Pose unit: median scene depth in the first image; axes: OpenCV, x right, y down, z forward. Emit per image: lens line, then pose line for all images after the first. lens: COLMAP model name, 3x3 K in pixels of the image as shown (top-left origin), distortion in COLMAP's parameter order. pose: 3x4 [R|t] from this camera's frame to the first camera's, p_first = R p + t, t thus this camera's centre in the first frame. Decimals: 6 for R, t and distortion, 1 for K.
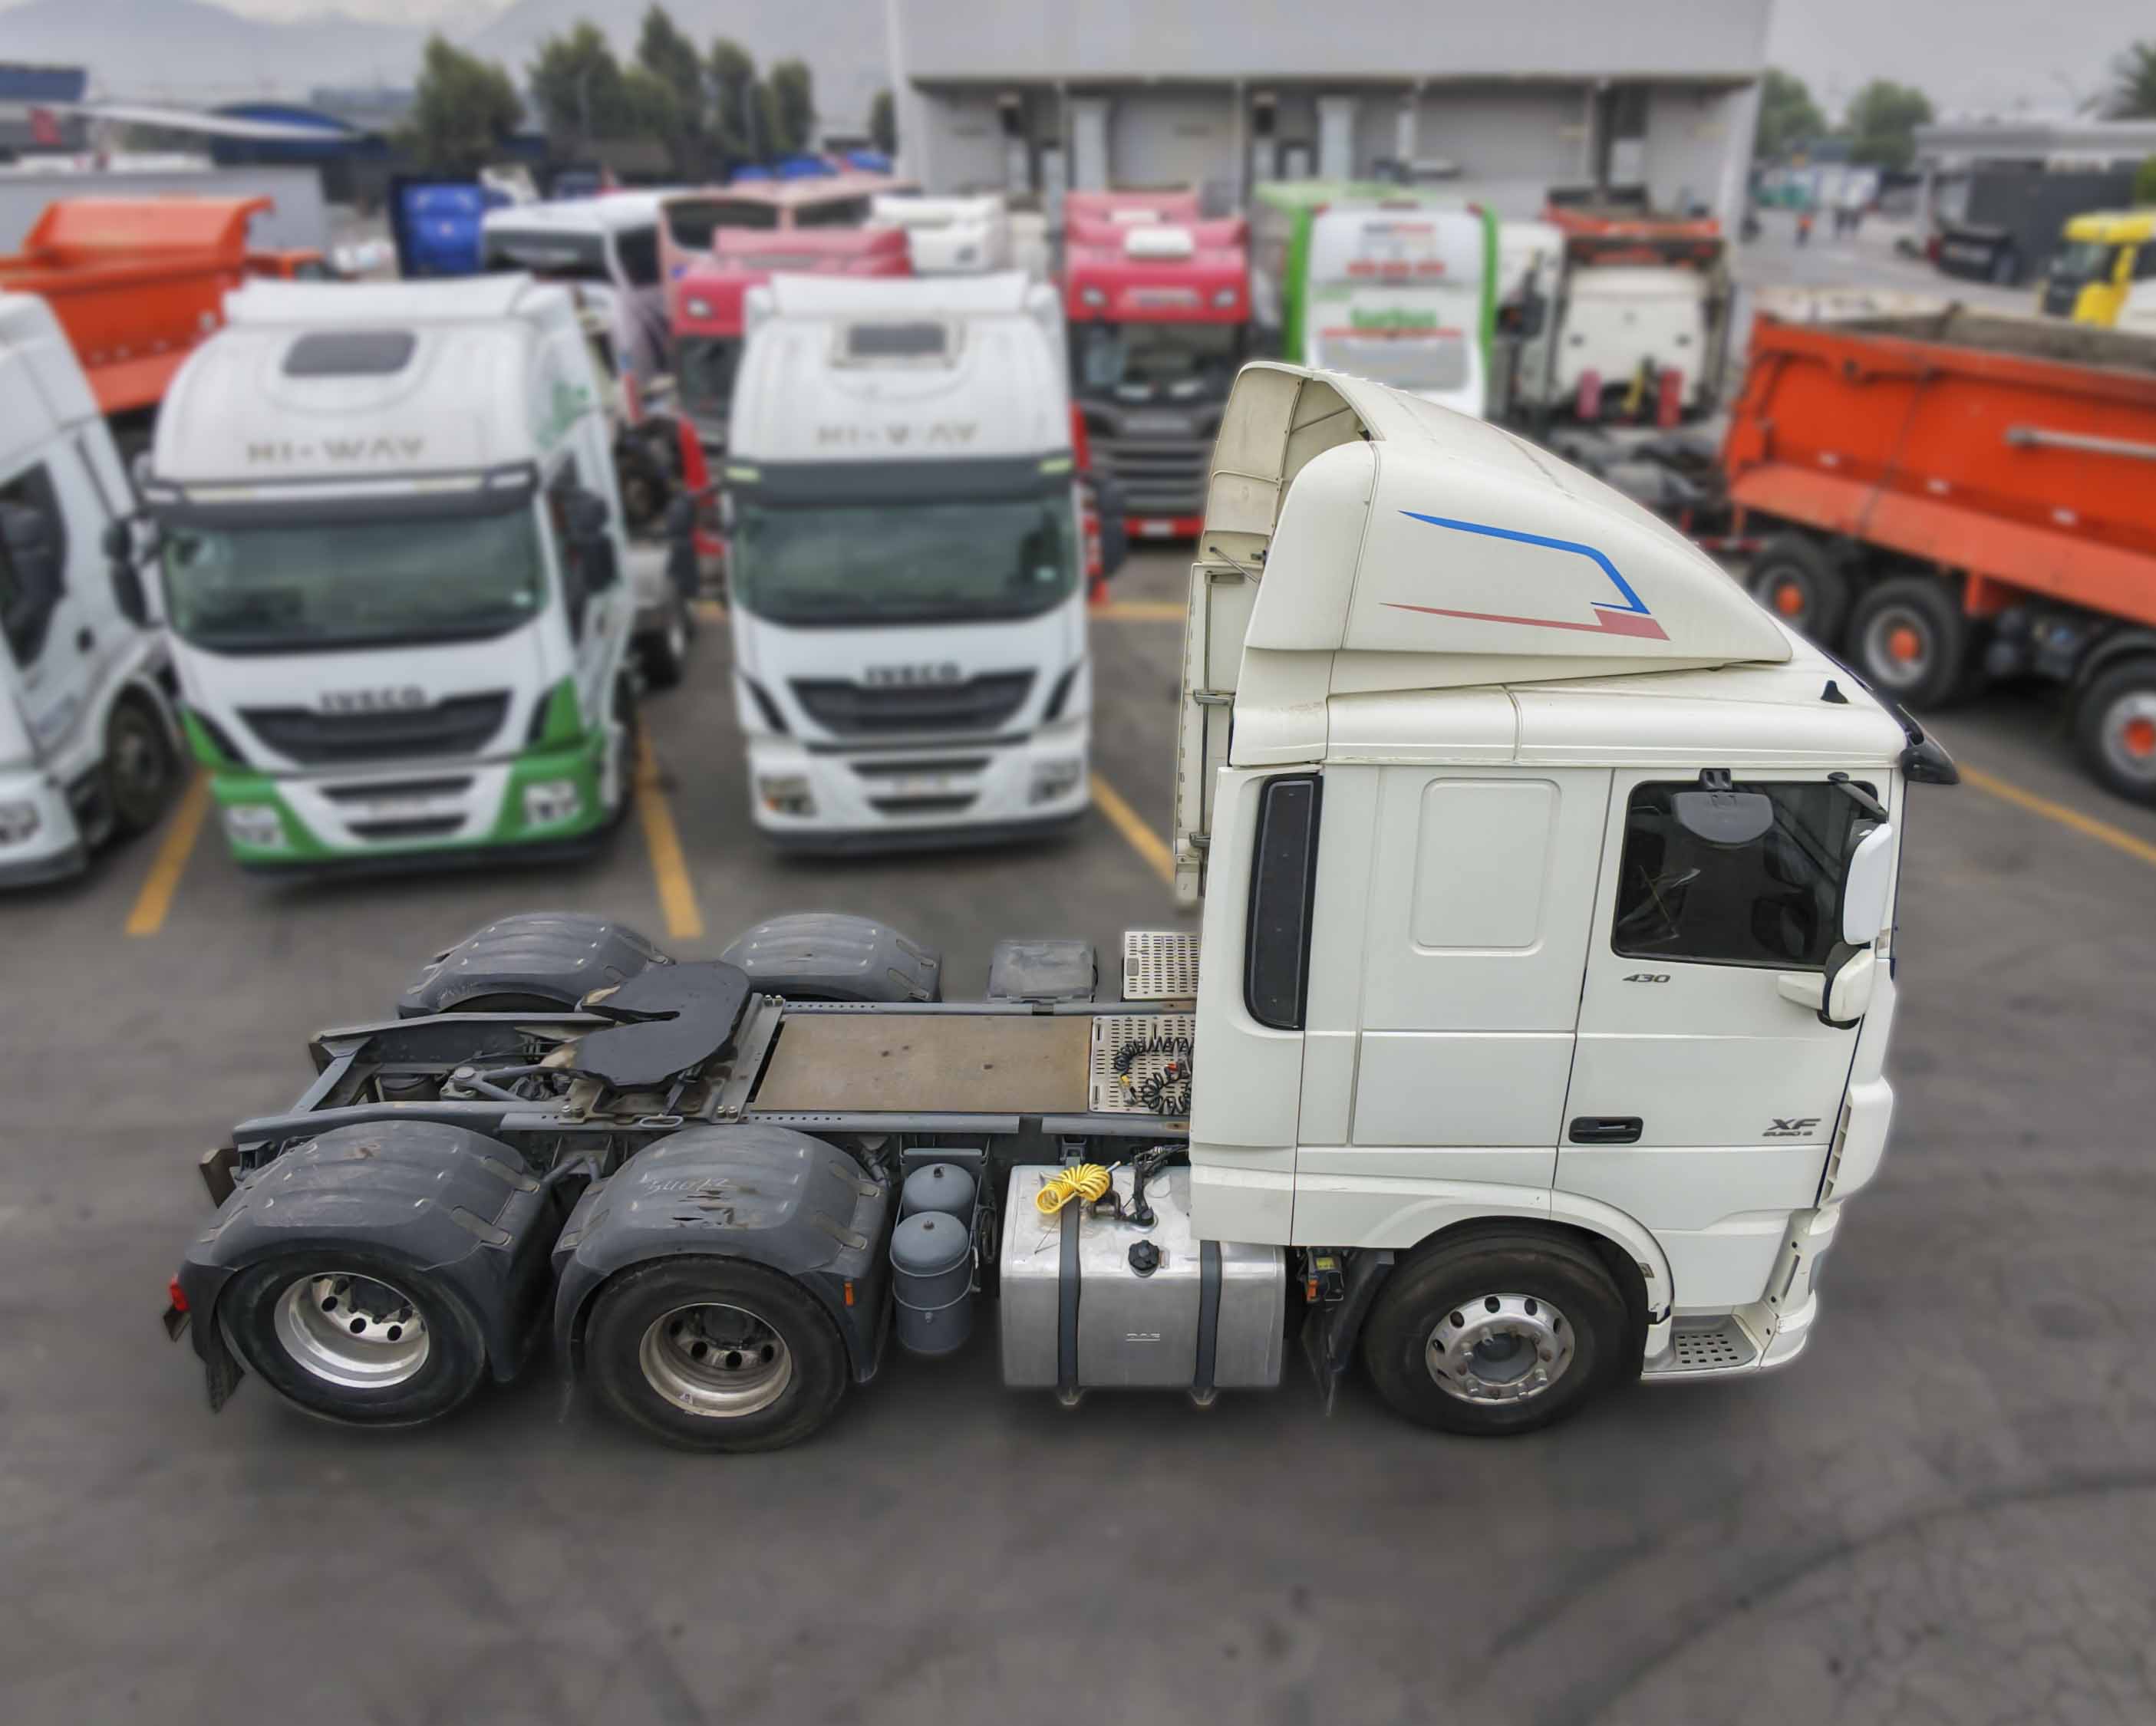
lens RADIAL K [[1457.7, 0, 1078.0], [0, 1457.7, 863.0], [0, 0, 1]] dist [-0.001979, -0.002820]
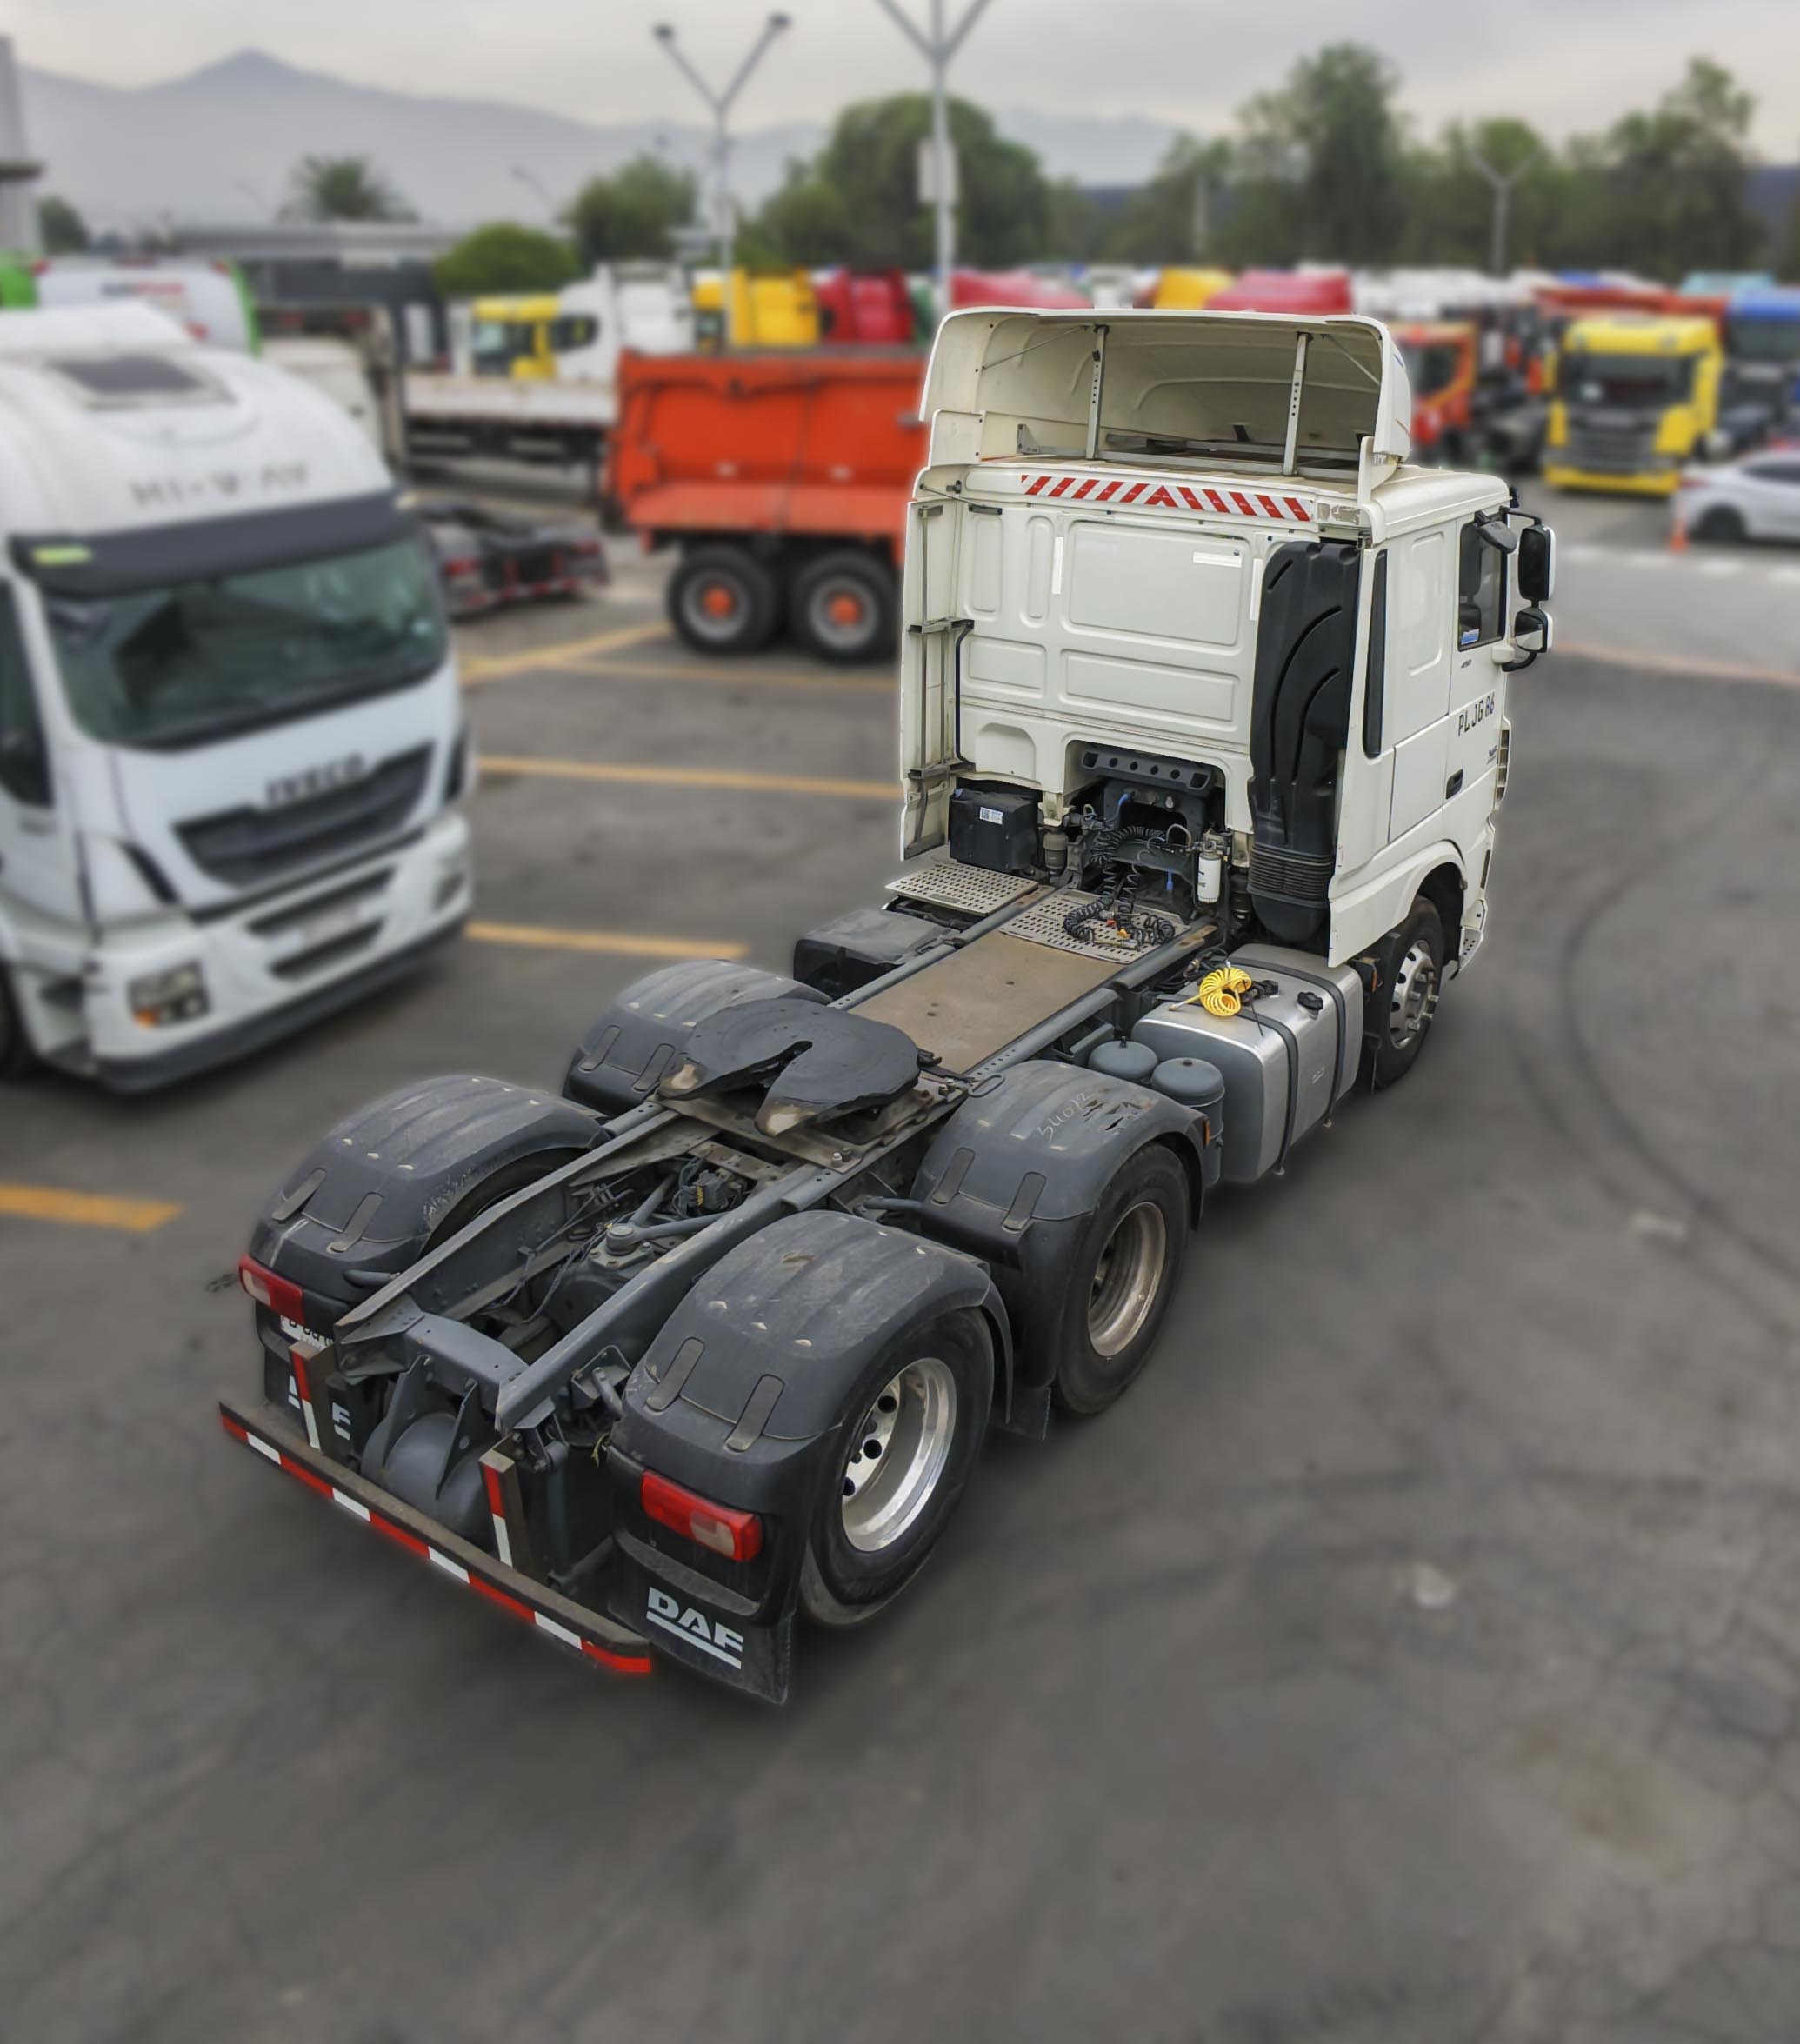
lens RADIAL K [[1694.9, 0, 1019.1], [0, 1694.9, 863.0], [0, 0, 1]] dist [-0.001703, 0.001354]
pose [[0.538312, -0.277348, 0.795800, -0.914080], [0.370518, 0.926023, 0.072098, -0.019085], [-0.756925, 0.256047, 0.601252, 0.250659]]
